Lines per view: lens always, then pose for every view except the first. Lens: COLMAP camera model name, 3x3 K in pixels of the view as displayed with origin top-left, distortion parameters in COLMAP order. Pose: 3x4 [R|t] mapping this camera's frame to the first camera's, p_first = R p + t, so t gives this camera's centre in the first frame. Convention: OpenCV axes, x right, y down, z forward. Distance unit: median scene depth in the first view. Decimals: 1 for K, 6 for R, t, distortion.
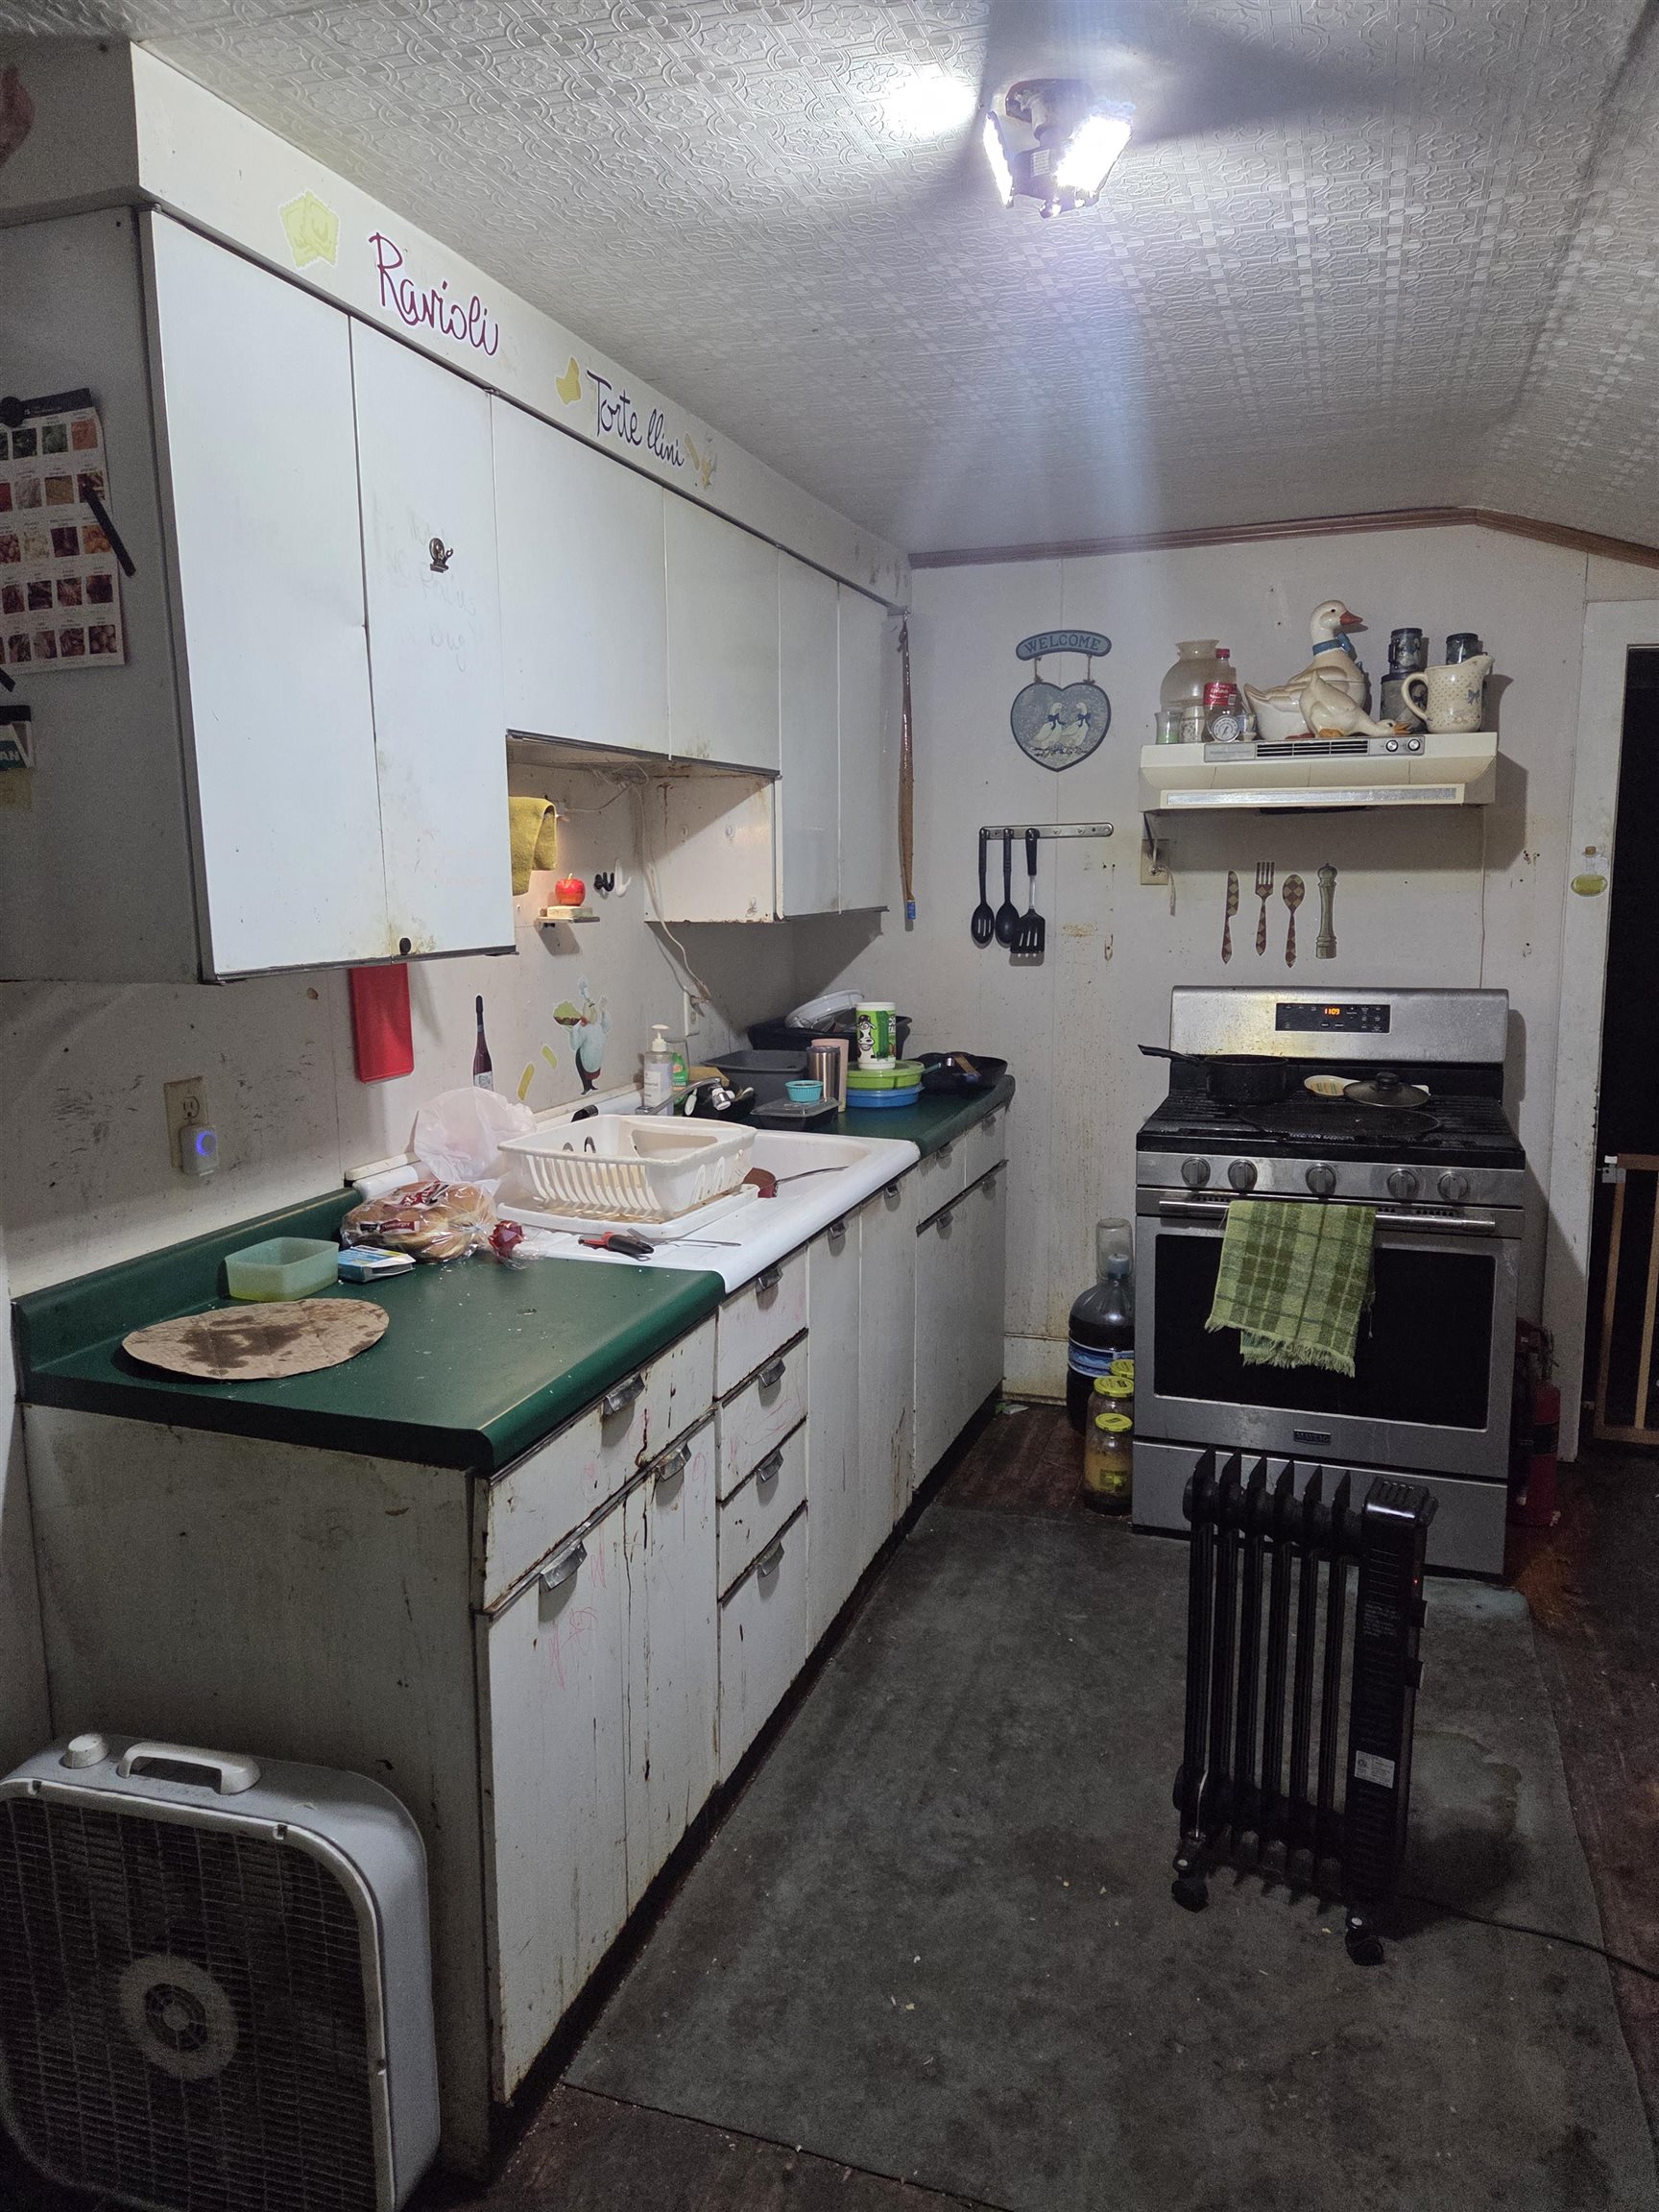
lens RADIAL K [[1470.6, 0, 833.6], [0, 1470.6, 1110.2], [0, 0, 1]] dist [0.051595, 0.005869]
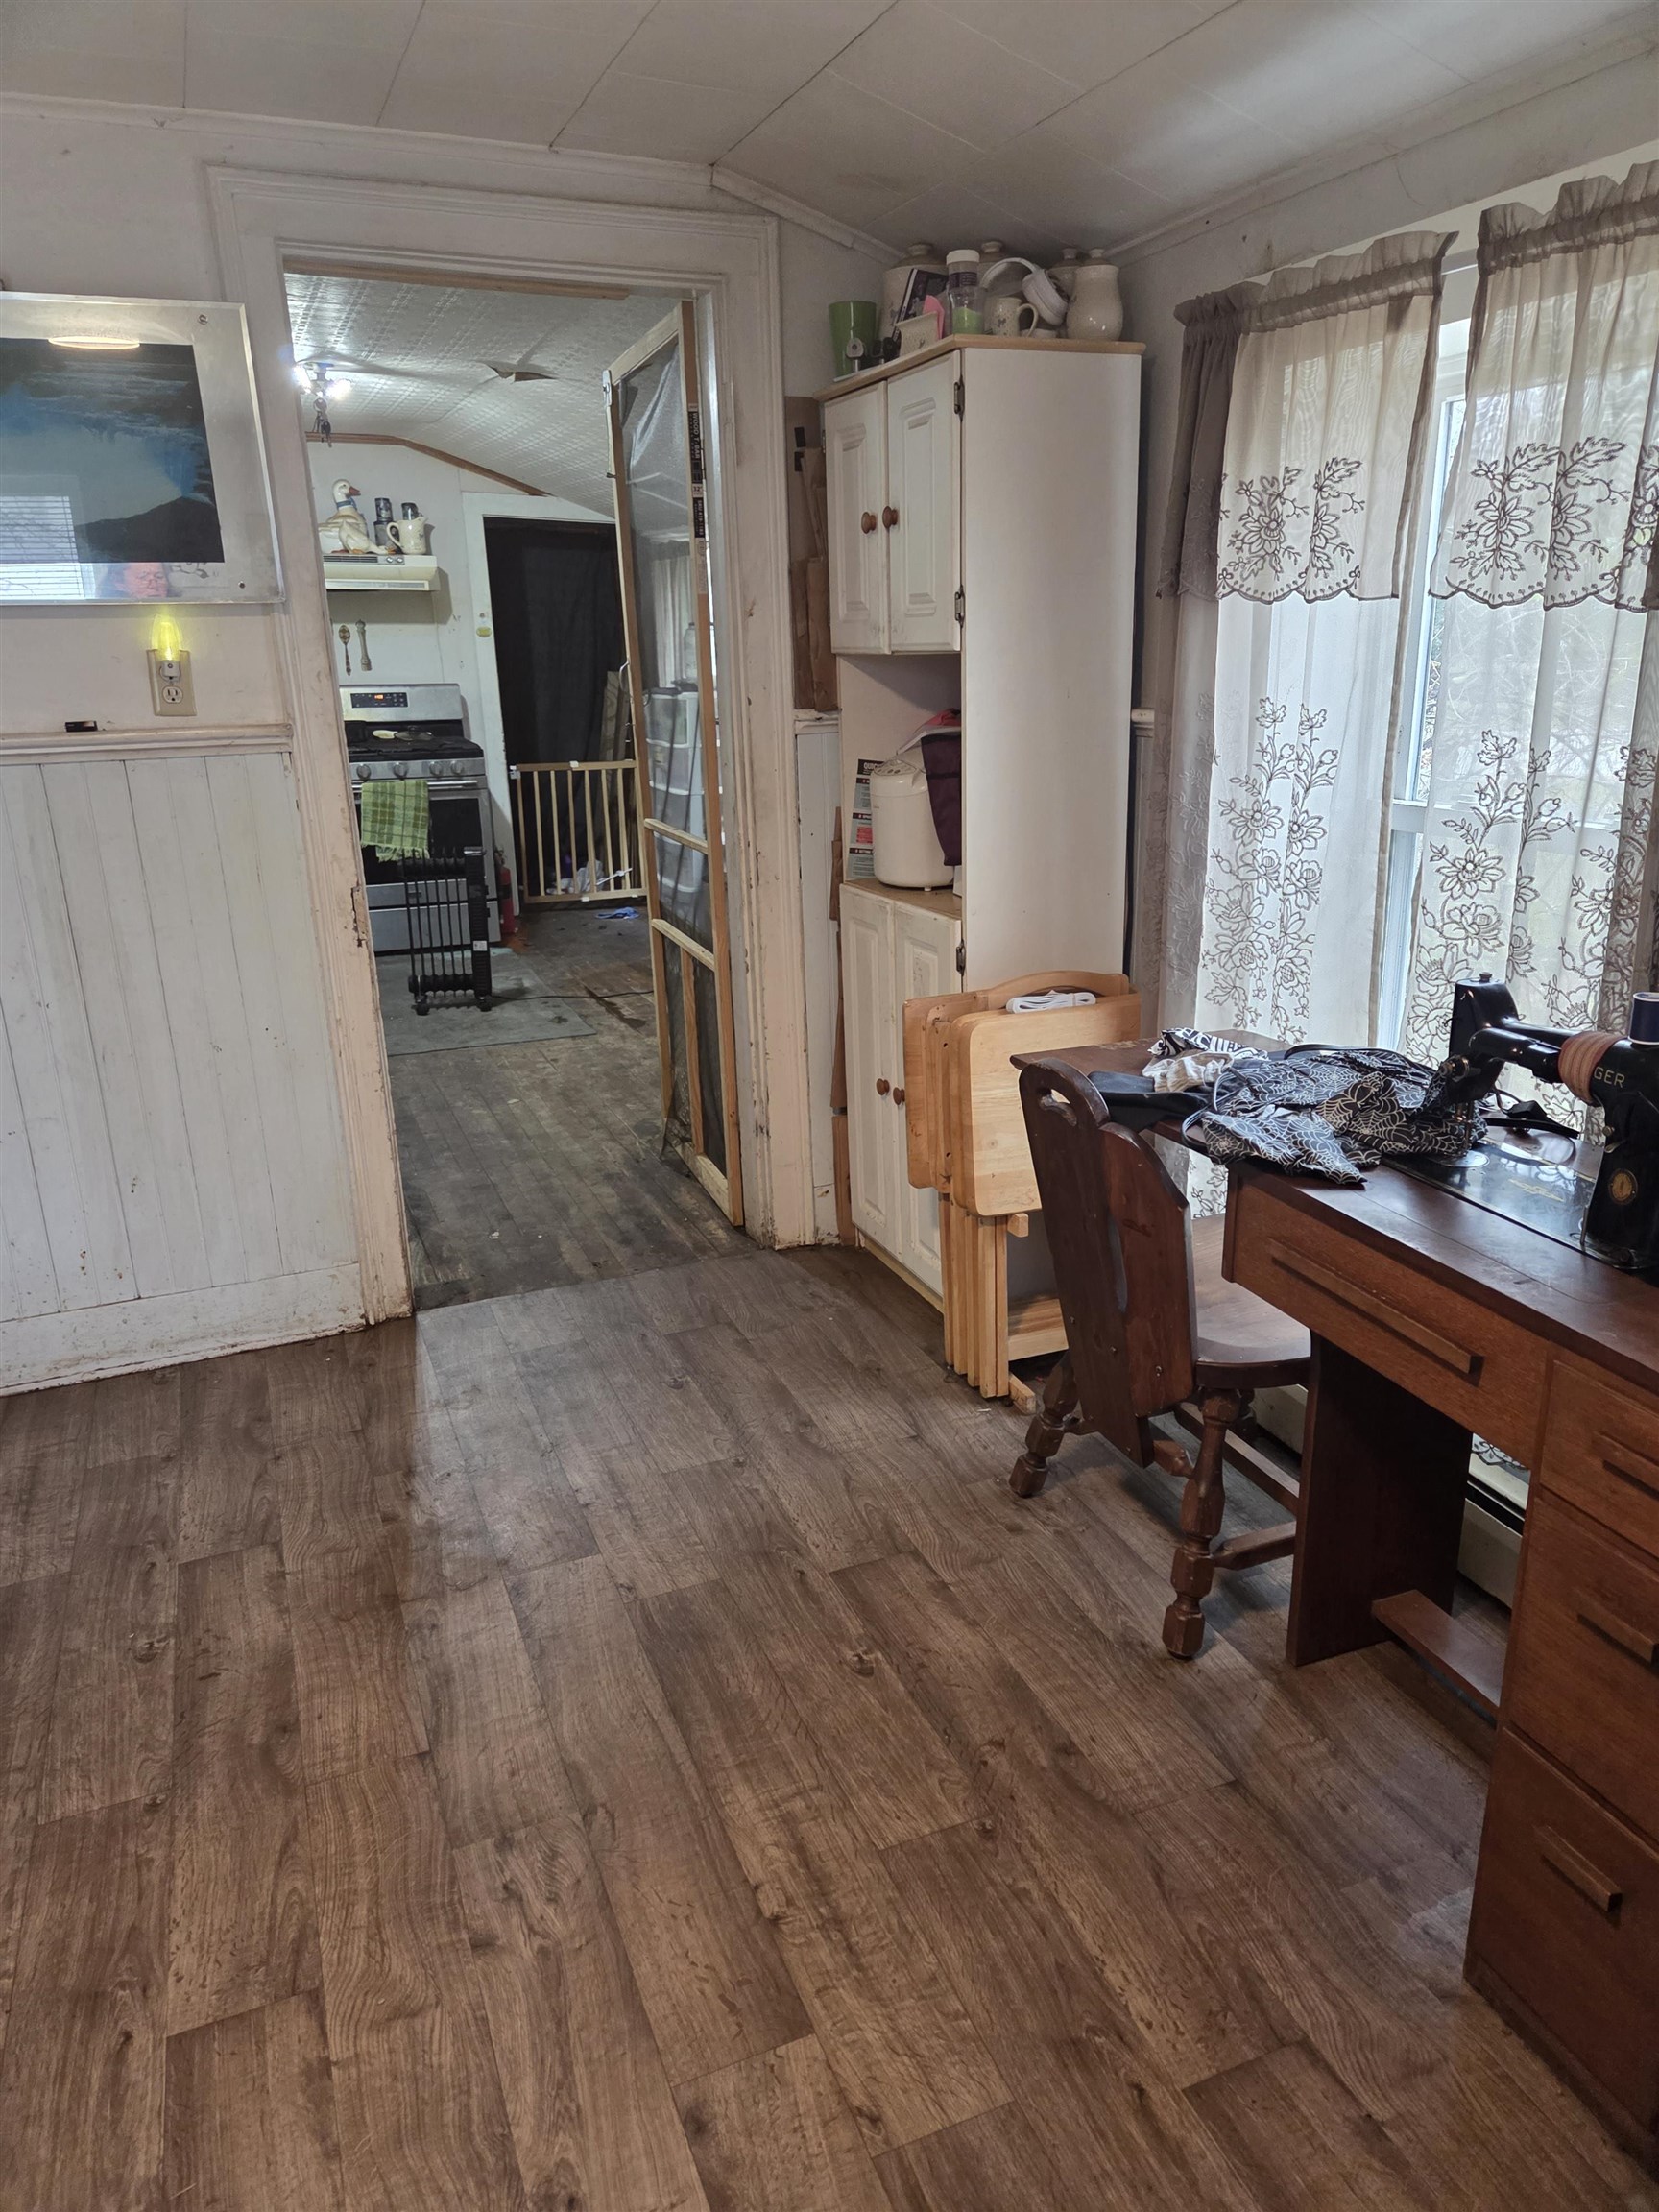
lens RADIAL K [[1470.6, 0, 849.3], [0, 1470.6, 1103.2], [0, 0, 1]] dist [0.051595, 0.005869]
pose [[0.744773, -0.202940, 0.635711, -0.608214], [0.111918, 0.977129, 0.180813, 0.188306], [-0.657866, -0.063517, 0.750452, -1.009976]]
